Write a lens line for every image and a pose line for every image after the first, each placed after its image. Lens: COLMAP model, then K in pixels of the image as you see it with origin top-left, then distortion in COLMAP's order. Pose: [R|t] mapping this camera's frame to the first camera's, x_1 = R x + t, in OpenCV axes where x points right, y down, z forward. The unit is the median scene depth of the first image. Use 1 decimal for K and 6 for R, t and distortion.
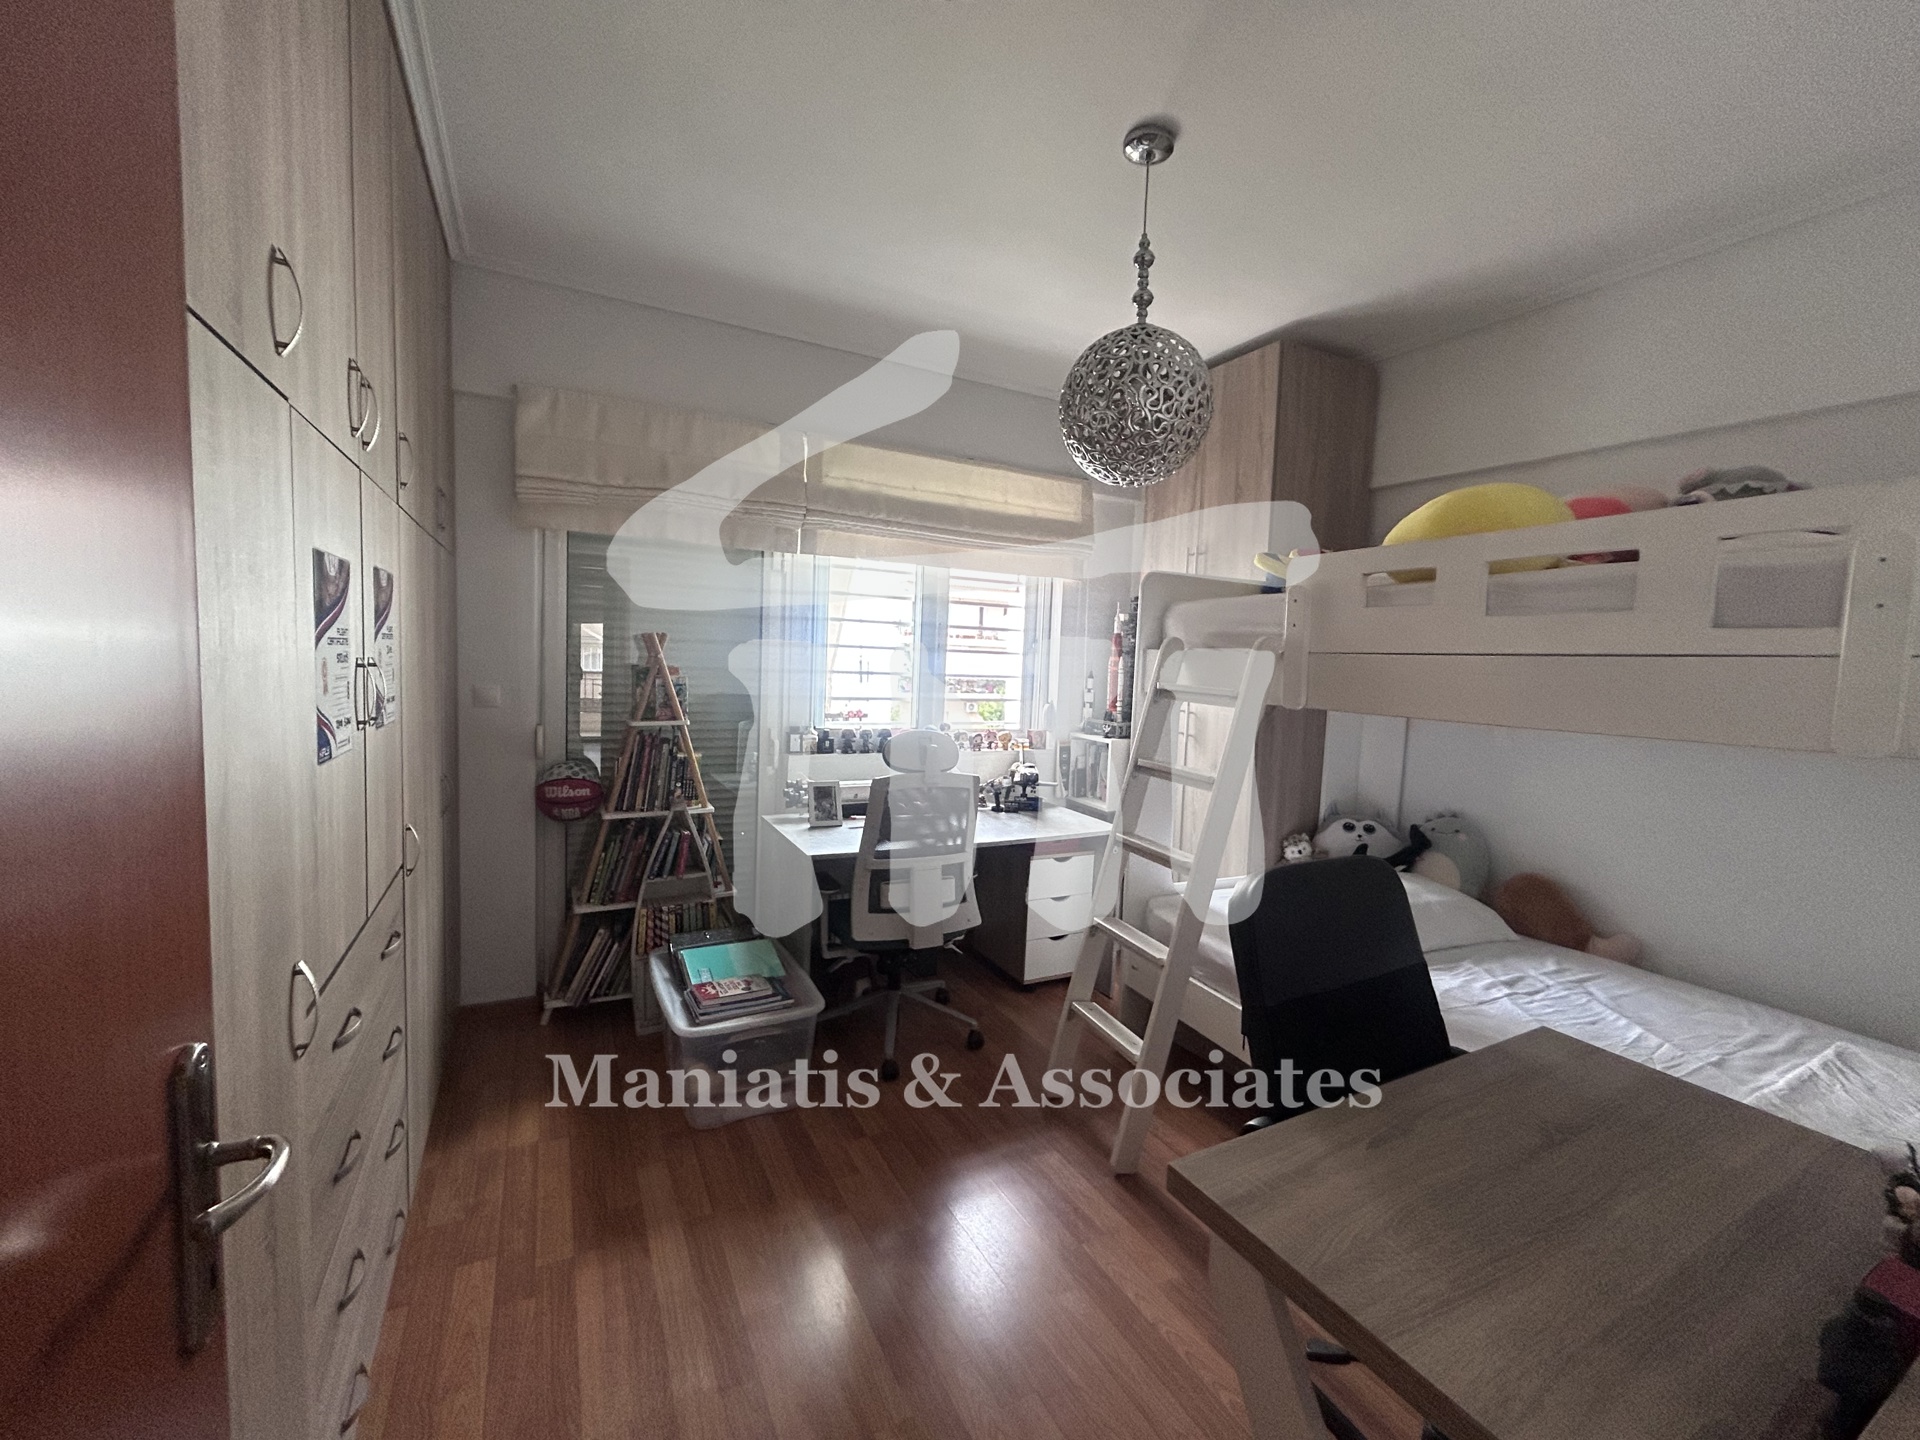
lens RADIAL K [[780.2, 0, 963.5], [0, 780.2, 719.5], [0, 0, 1]] dist [-0.000837, 0.000803]
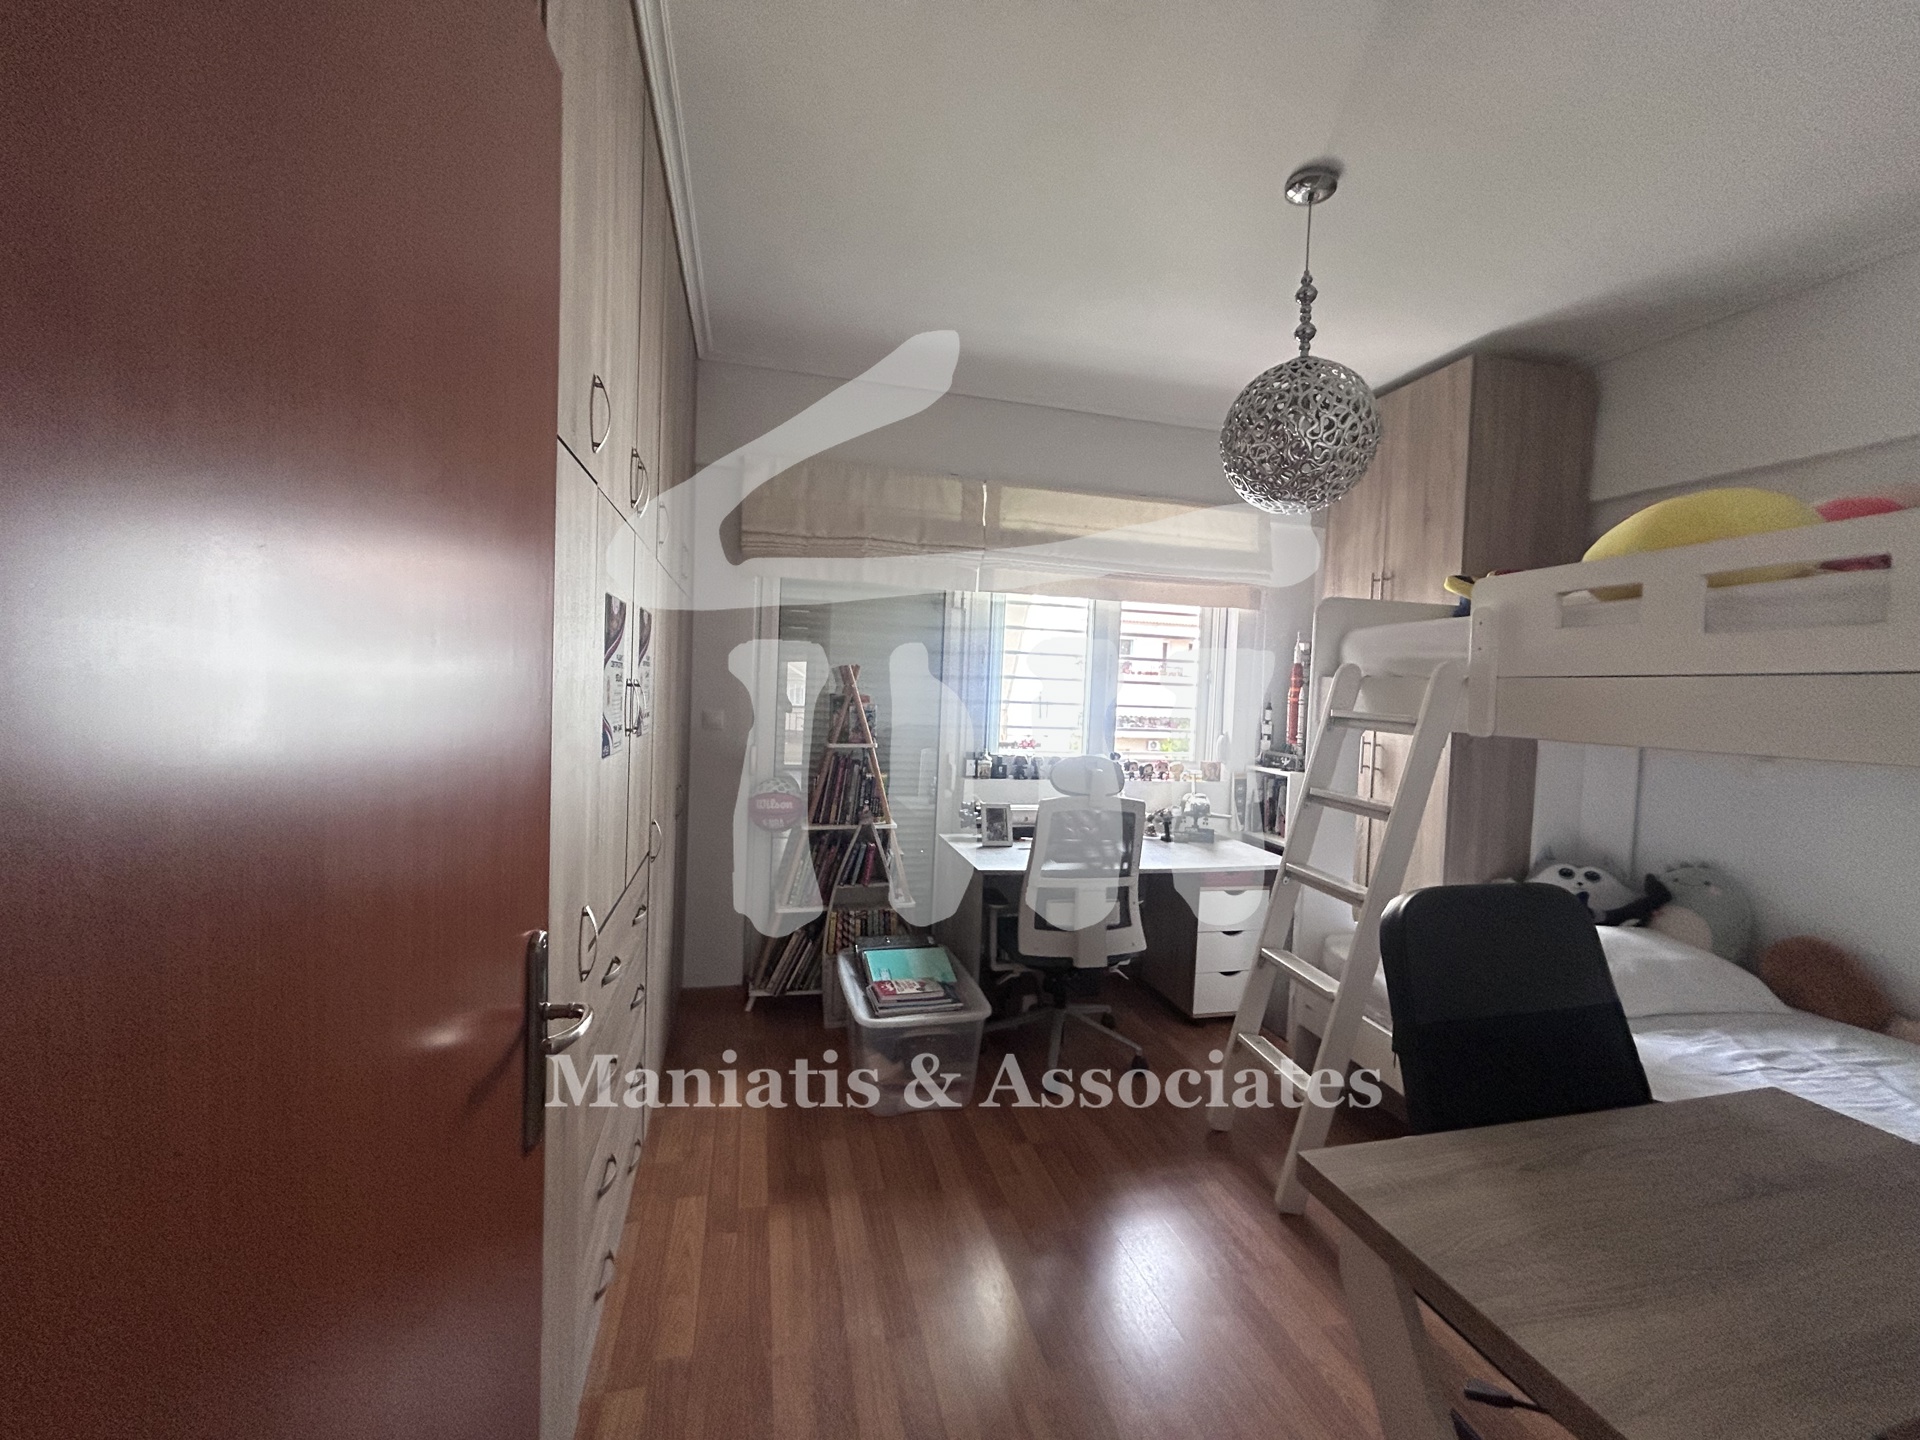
lens RADIAL K [[780.2, 0, 963.5], [0, 780.2, 719.5], [0, 0, 1]] dist [-0.000837, 0.000803]
pose [[0.973415, 0.007973, -0.228910, 0.021695], [-0.018960, 0.998769, -0.045839, 0.016378], [0.228263, 0.048960, 0.972368, -0.051048]]
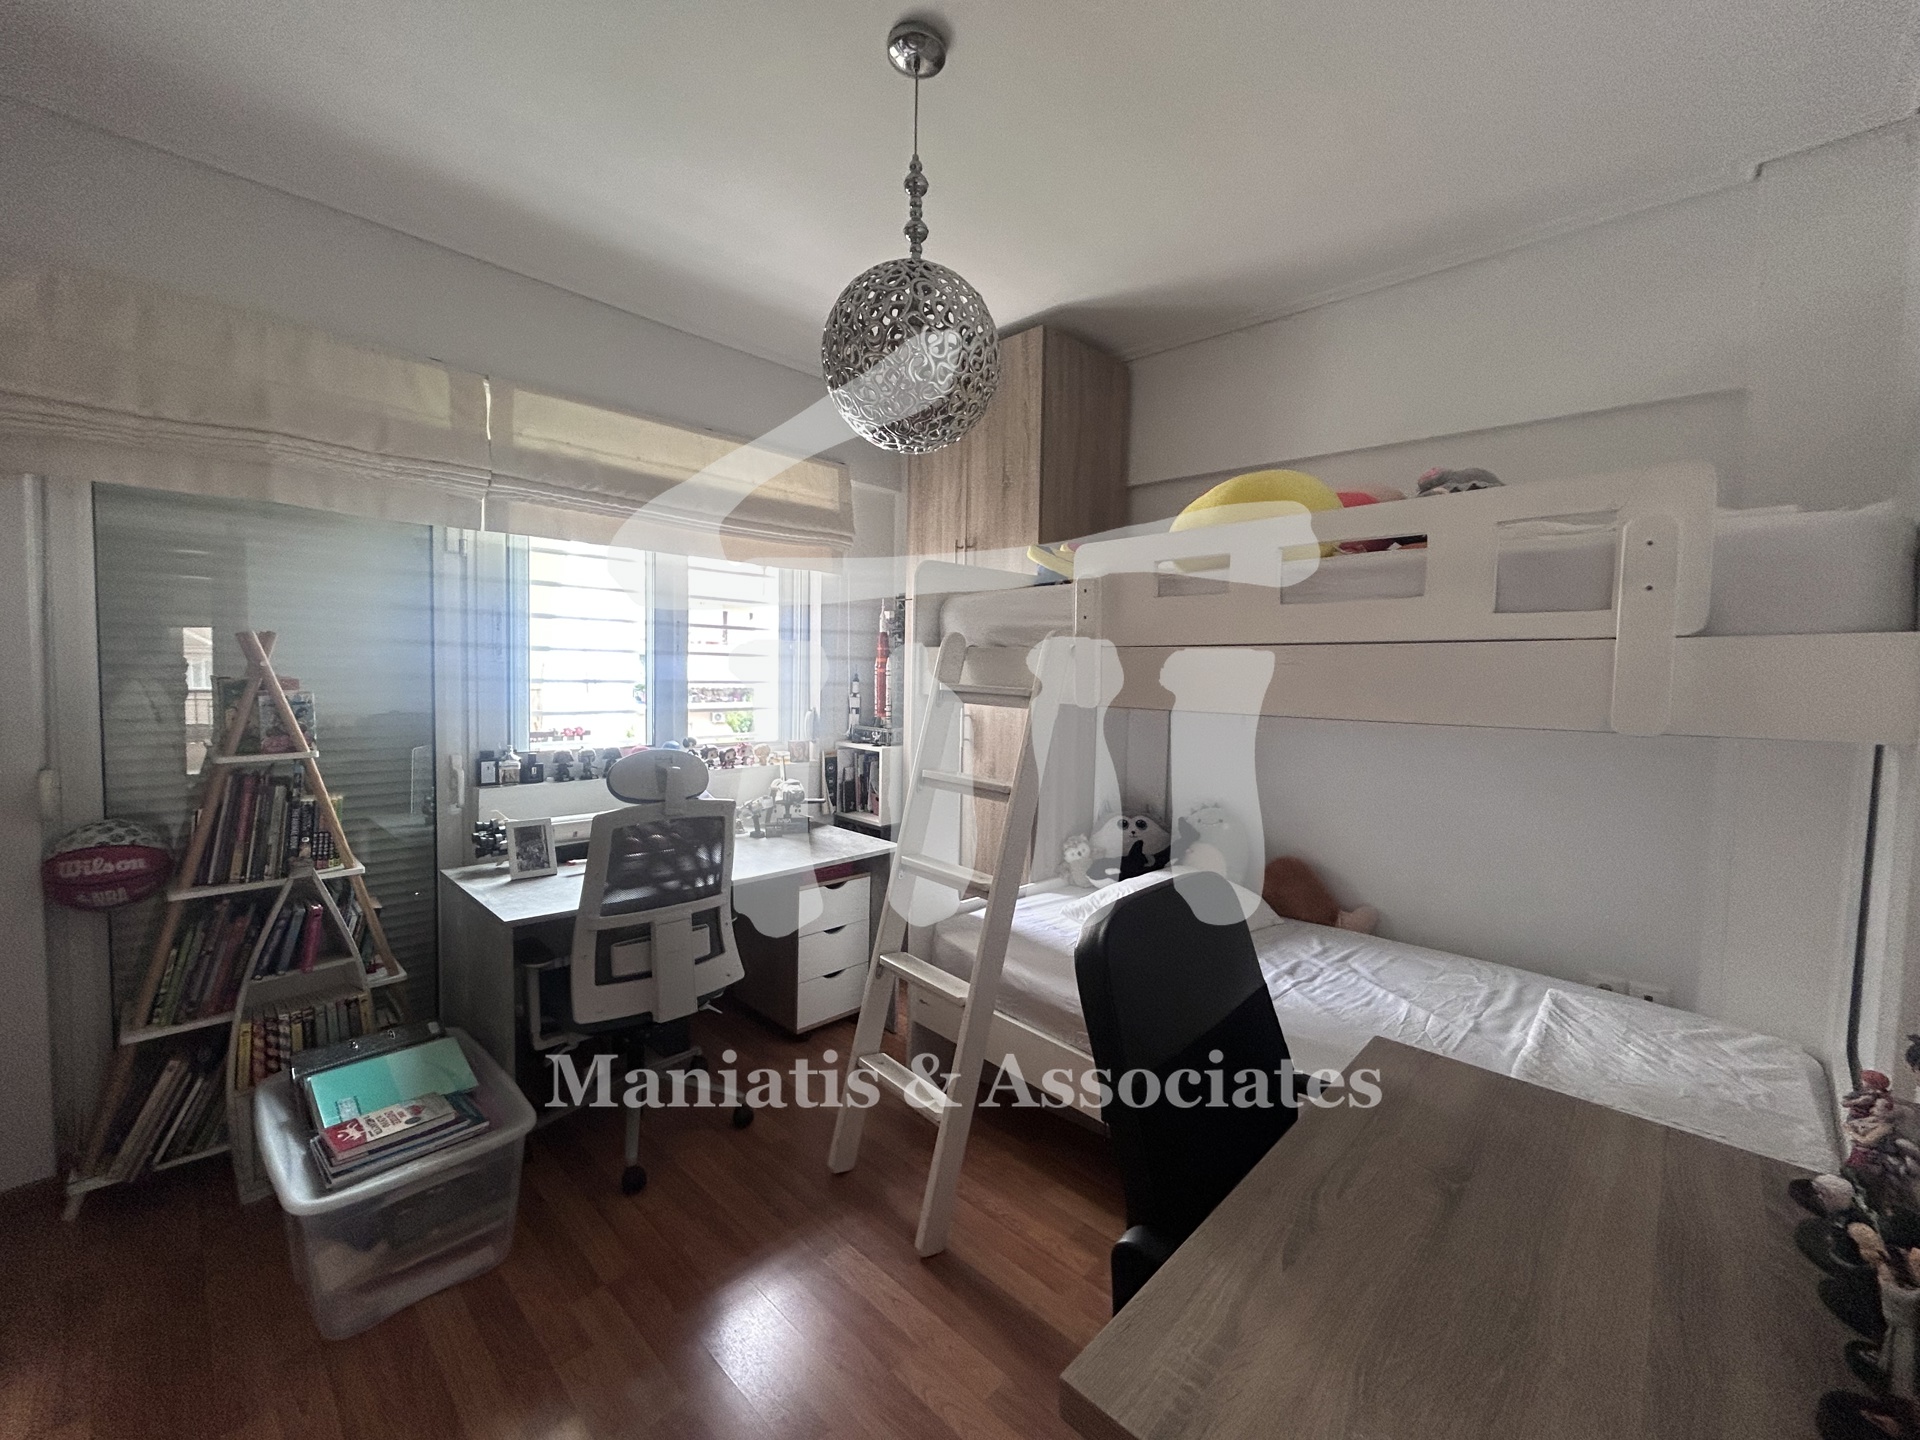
lens RADIAL K [[784.9, 0, 964.2], [0, 784.9, 716.6], [0, 0, 1]] dist [-0.000751, 0.000110]
pose [[0.950345, -0.037374, 0.308946, -0.003037], [0.040752, 0.999159, -0.004484, -0.003470], [-0.308519, 0.016851, 0.951069, 0.124239]]
